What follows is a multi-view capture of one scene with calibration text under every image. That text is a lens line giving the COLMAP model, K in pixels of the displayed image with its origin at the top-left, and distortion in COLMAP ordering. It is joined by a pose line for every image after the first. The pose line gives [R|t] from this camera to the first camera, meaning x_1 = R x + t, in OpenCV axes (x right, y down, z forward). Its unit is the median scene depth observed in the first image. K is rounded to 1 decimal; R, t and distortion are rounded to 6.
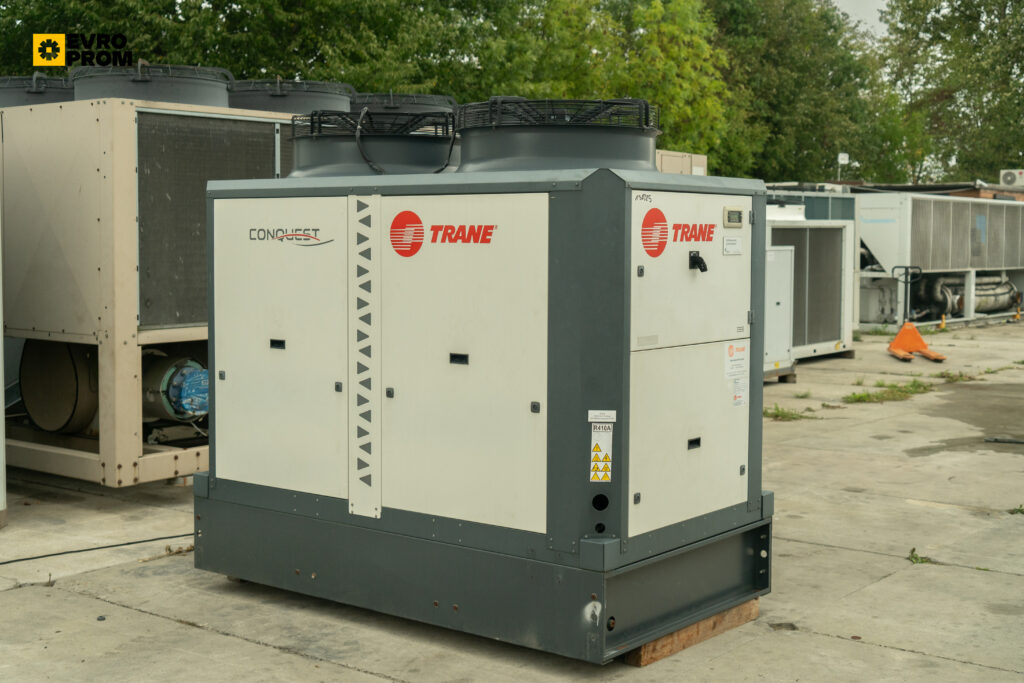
lens RADIAL K [[1354.0, 0, 515.0], [0, 1354.0, 346.5], [0, 0, 1]] dist [0.044832, 0.067490]
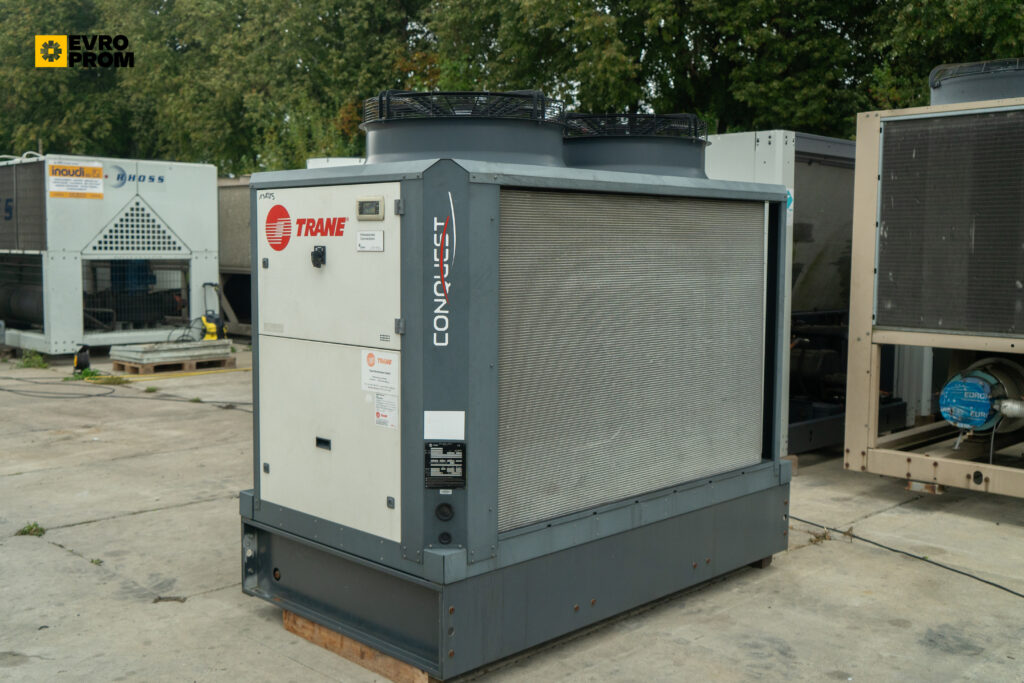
lens RADIAL K [[1072.4, 0, 512.0], [0, 1072.4, 341.5], [0, 0, 1]] dist [0.007325, 0.033003]
pose [[-0.116903, 0.086529, -0.989367, 0.840459], [-0.087646, 0.991411, 0.097065, -0.084714], [0.989268, 0.098062, -0.108315, 1.164778]]
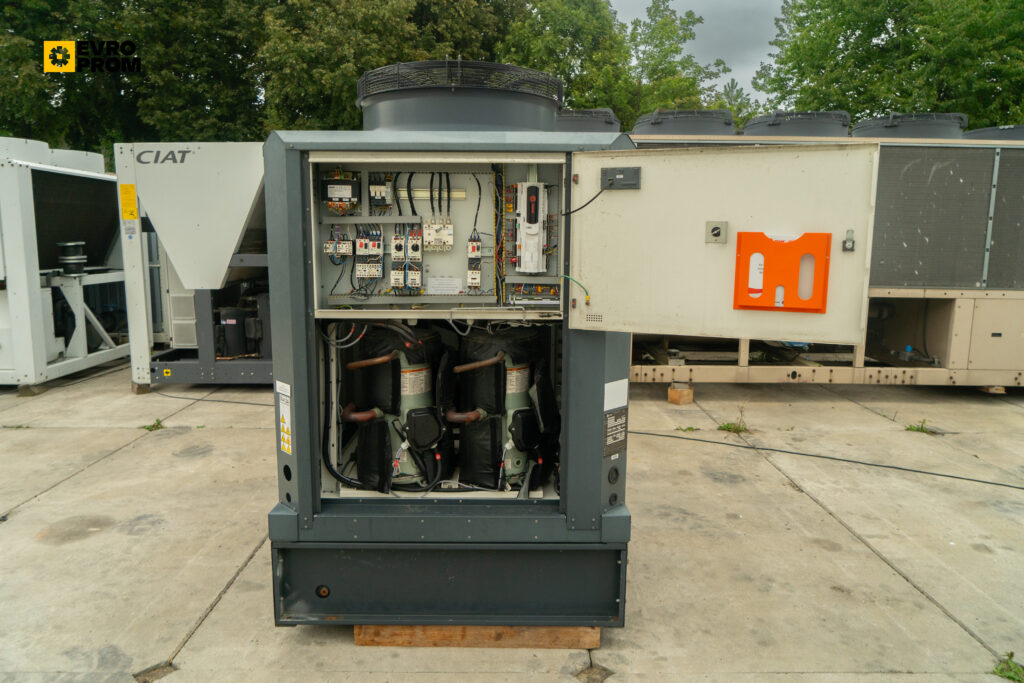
lens RADIAL K [[680.2, 0, 510.6], [0, 680.2, 341.1], [0, 0, 1]] dist [-0.022812, 0.018278]
pose [[0.622593, 0.118888, -0.773462, 0.483819], [-0.066921, 0.992860, 0.098744, -0.037904], [0.779679, -0.009716, 0.626104, 0.726733]]
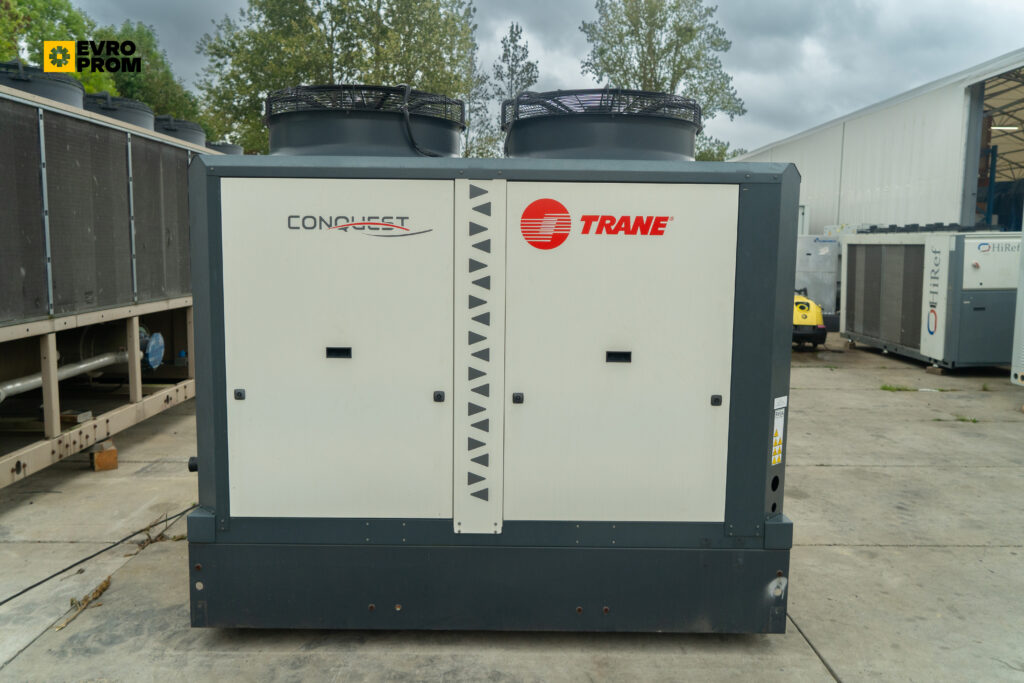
lens RADIAL K [[785.7, 0, 512.0], [0, 785.7, 341.5], [0, 0, 1]] dist [0.002179, 0.002821]
pose [[0.784912, -0.070460, 0.615588, -0.415489], [0.041600, 0.997264, 0.061103, -0.036383], [-0.618209, -0.022352, 0.785696, 0.577800]]
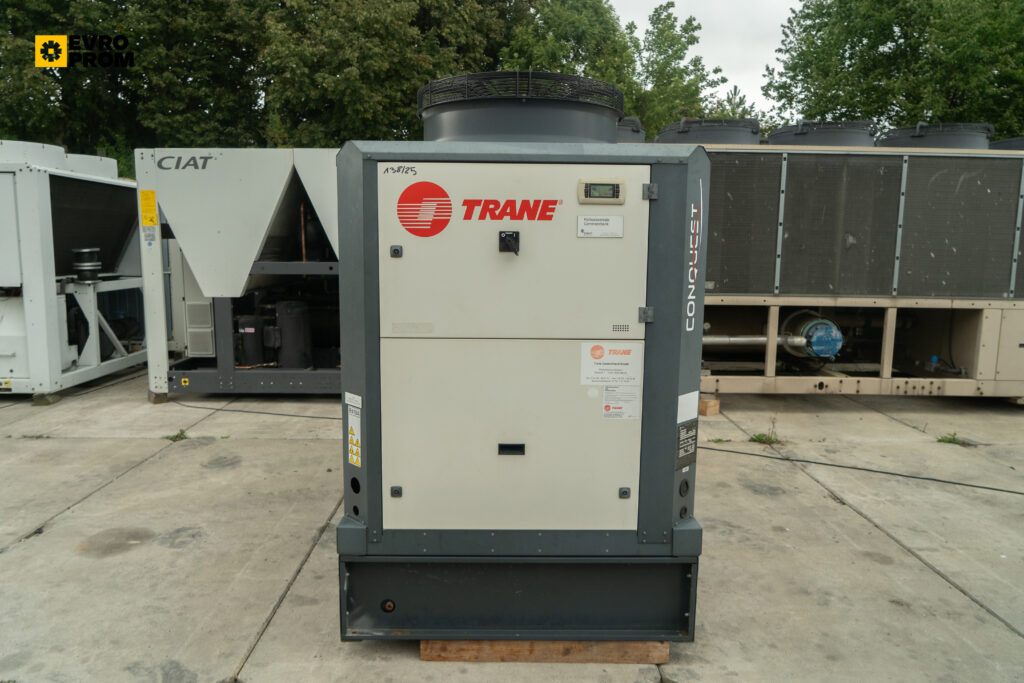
lens RADIAL K [[692.4, 0, 512.0], [0, 692.4, 341.5], [0, 0, 1]] dist [-0.026932, 0.021232]
pose [[0.629280, 0.112196, -0.769037, 0.456028], [-0.070797, 0.993686, 0.087040, -0.037155], [0.773947, -0.000327, 0.633250, 0.685343]]
